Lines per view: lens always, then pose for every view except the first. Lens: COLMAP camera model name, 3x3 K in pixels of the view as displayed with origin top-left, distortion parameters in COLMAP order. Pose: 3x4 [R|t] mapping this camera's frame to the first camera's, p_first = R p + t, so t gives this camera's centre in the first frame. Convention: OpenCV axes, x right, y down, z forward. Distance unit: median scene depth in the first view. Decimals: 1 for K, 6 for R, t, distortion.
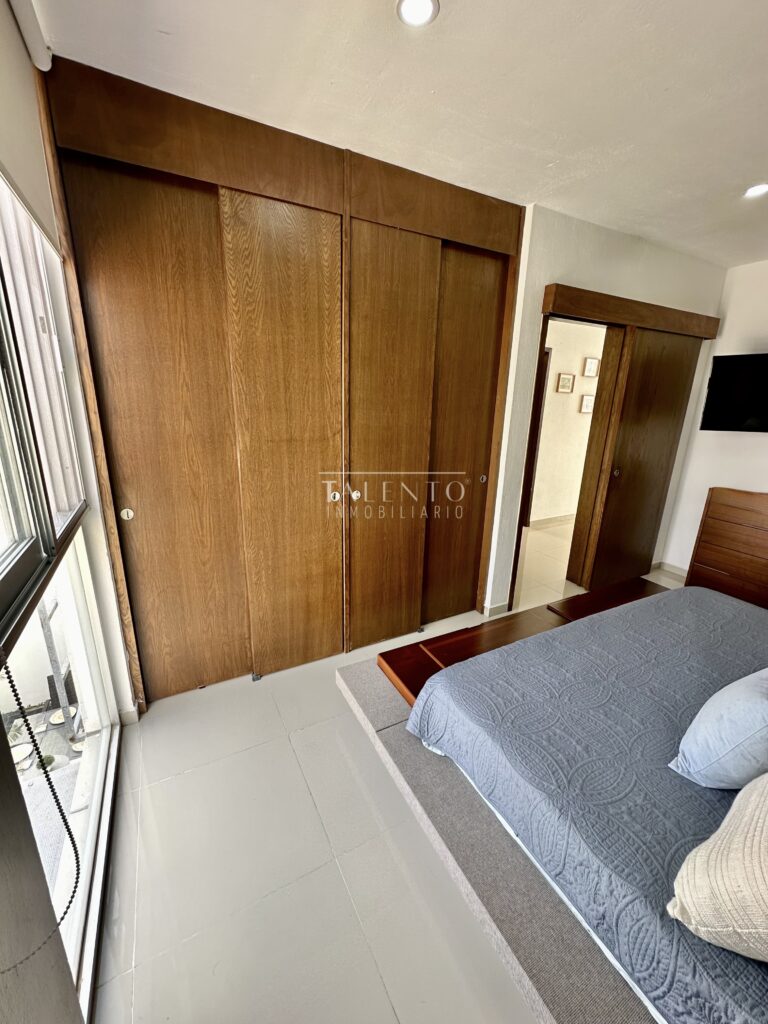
lens RADIAL K [[408.3, 0, 383.7], [0, 408.3, 511.2], [0, 0, 1]] dist [0.008839, 0.001161]
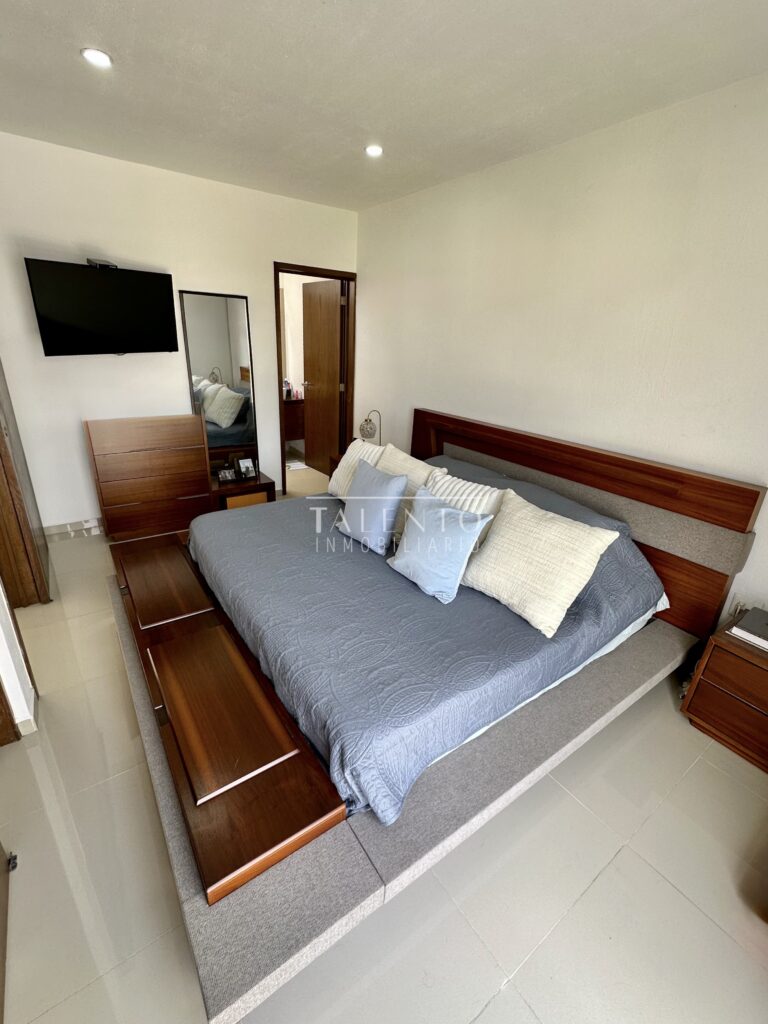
lens RADIAL K [[454.0, 0, 384.3], [0, 454.0, 509.8], [0, 0, 1]] dist [0.001710, 0.000073]
pose [[-0.123921, -0.390187, 0.912358, -0.453478], [0.228461, 0.883525, 0.408887, -0.278078], [-0.965634, 0.259107, -0.020344, 0.890530]]
